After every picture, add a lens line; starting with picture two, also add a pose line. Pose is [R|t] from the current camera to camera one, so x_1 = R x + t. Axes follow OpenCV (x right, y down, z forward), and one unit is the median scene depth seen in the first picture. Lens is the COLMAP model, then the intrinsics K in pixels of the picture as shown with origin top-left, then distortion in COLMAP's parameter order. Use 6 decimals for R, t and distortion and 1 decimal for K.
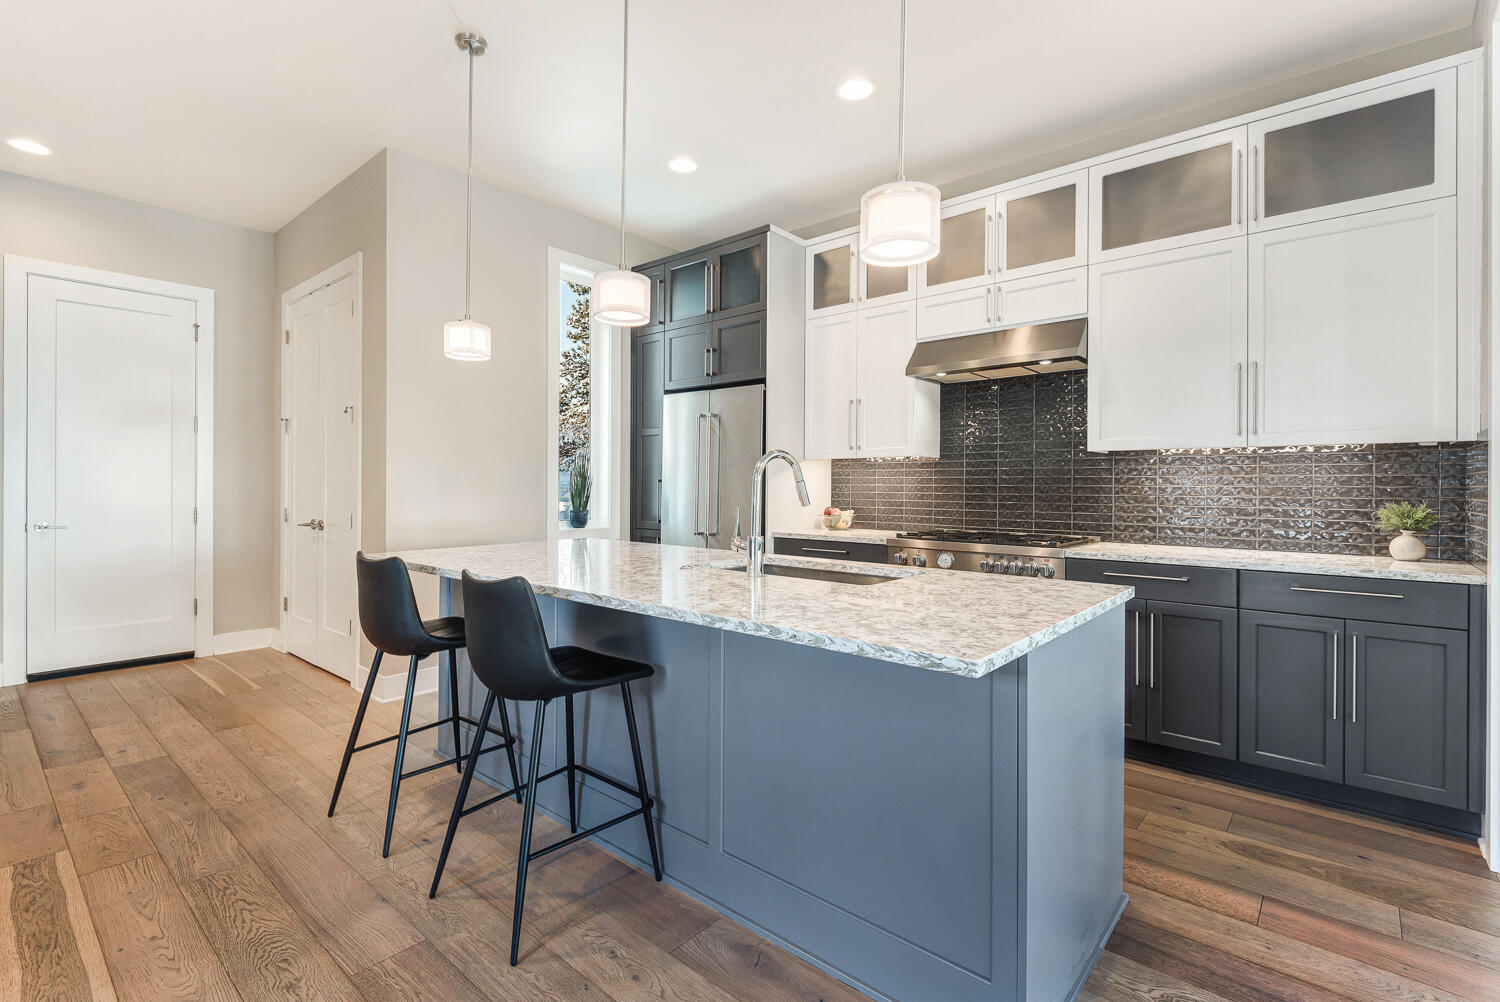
lens RADIAL K [[690.4, 0, 743.6], [0, 690.4, 480.6], [0, 0, 1]] dist [0.024905, -0.013551]
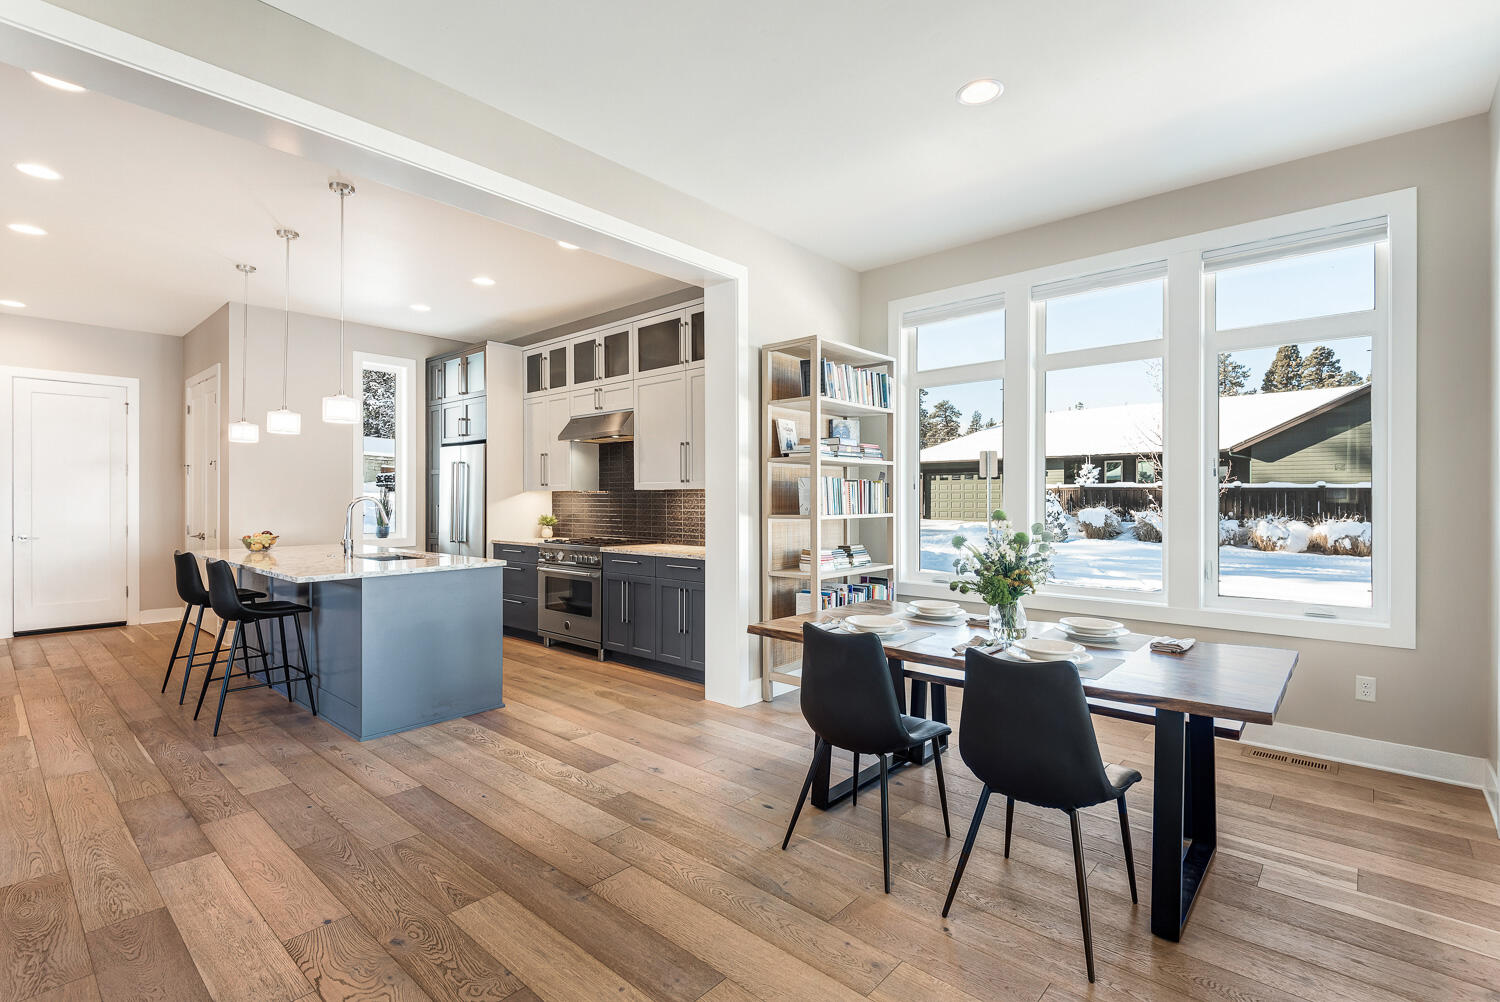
lens RADIAL K [[690.4, 0, 749.4], [0, 690.4, 496.4], [0, 0, 1]] dist [0.024905, -0.013551]
pose [[0.999923, -0.004099, -0.011694, 0.781234], [0.004100, 0.999992, 0.000101, -0.024692], [0.011693, -0.000149, 0.999932, -0.662612]]
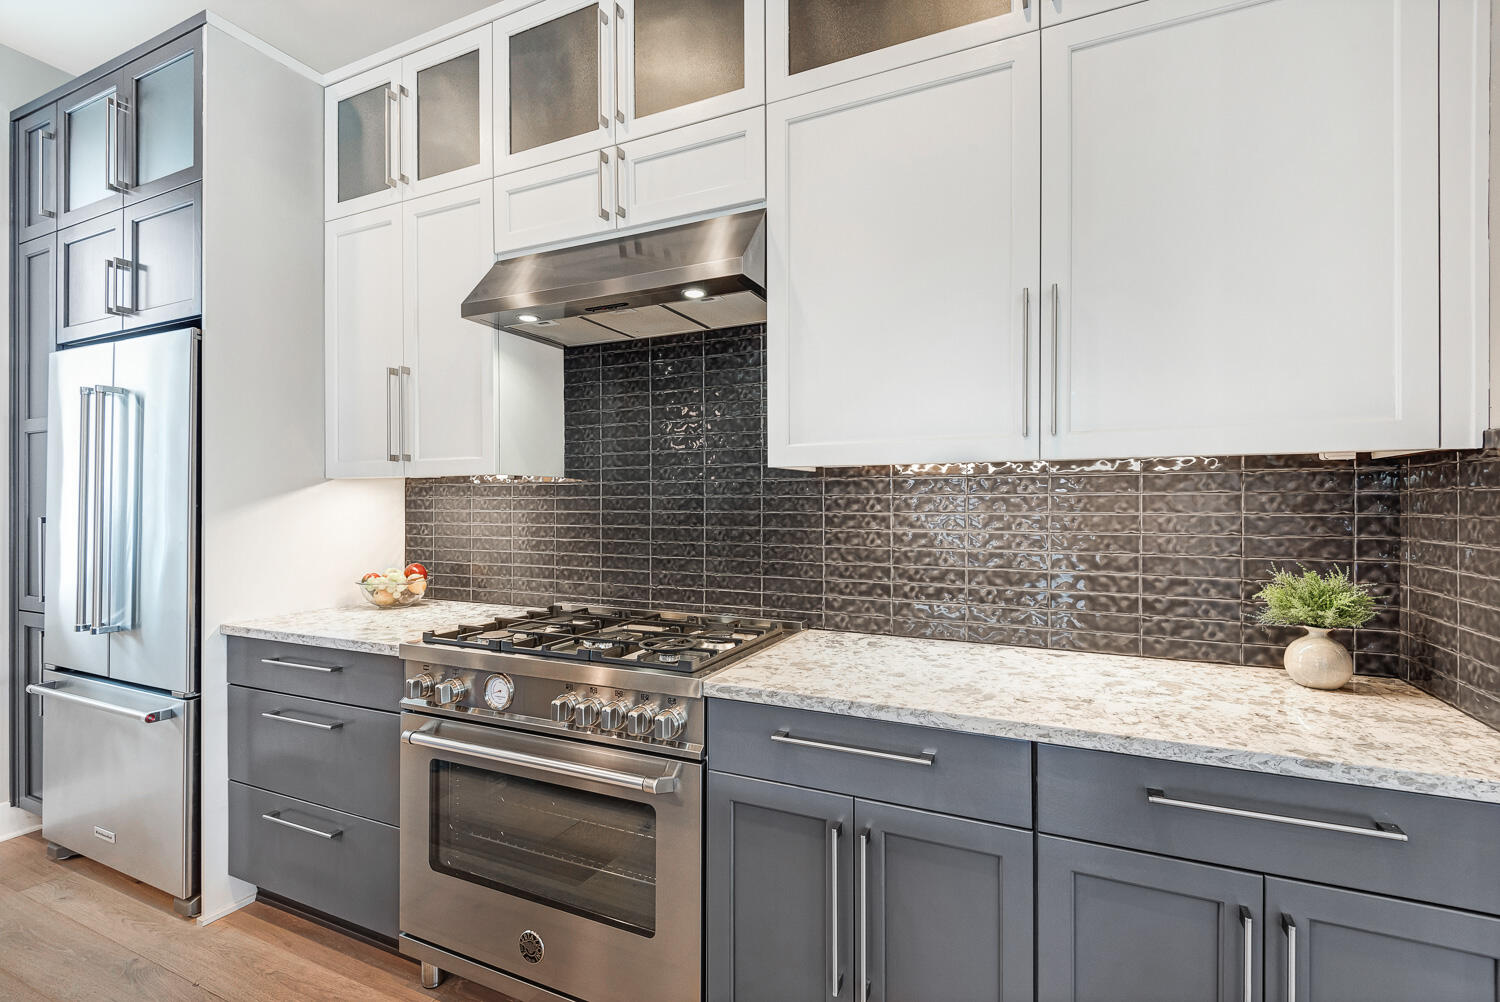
lens RADIAL K [[690.4, 0, 739.3], [0, 690.4, 498.2], [0, 0, 1]] dist [0.024905, -0.013551]
pose [[0.963840, -0.004760, 0.266441, 0.333160], [0.004604, 0.999989, 0.001210, -0.019517], [-0.266443, 0.000060, 0.963851, 0.502690]]
